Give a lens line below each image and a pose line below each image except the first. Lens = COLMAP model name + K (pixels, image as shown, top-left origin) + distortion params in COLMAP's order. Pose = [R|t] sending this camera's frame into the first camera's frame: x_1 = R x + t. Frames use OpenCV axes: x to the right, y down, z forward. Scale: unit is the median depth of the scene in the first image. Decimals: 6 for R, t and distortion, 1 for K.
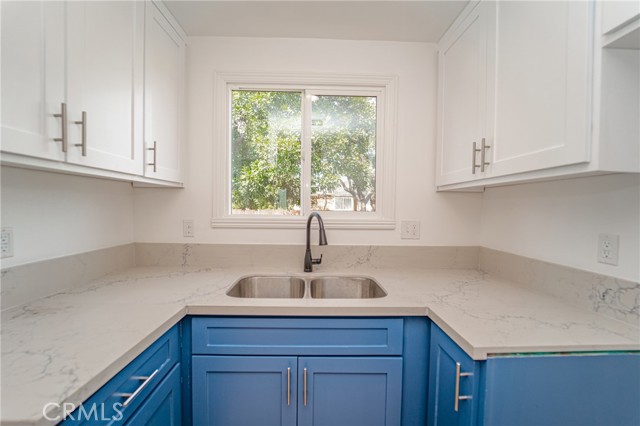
lens RADIAL K [[252.0, 0, 320.0], [0, 252.0, 213.0], [0, 0, 1]] dist [-0.015103, -0.000051]
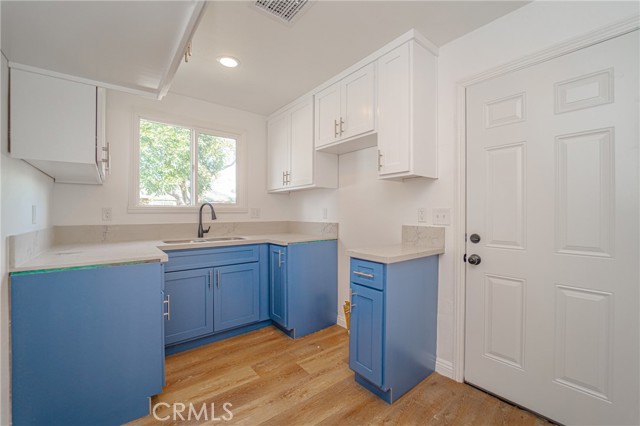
lens RADIAL K [[264.4, 0, 325.9], [0, 264.4, 216.3], [0, 0, 1]] dist [-0.019362, -0.000129]
pose [[0.778473, -0.024628, 0.627195, -0.486235], [0.032570, 0.999469, -0.001180, 0.115664], [-0.626832, 0.021347, 0.778862, -0.894174]]
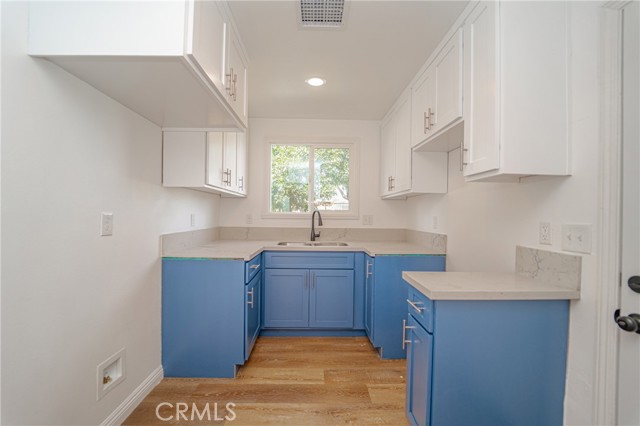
lens RADIAL K [[264.4, 0, 325.9], [0, 264.4, 216.3], [0, 0, 1]] dist [-0.019362, -0.000129]
pose [[0.999747, -0.003053, 0.022302, 0.007244], [0.003474, 0.999816, -0.018882, 0.081597], [-0.022240, 0.018955, 0.999573, -0.994061]]
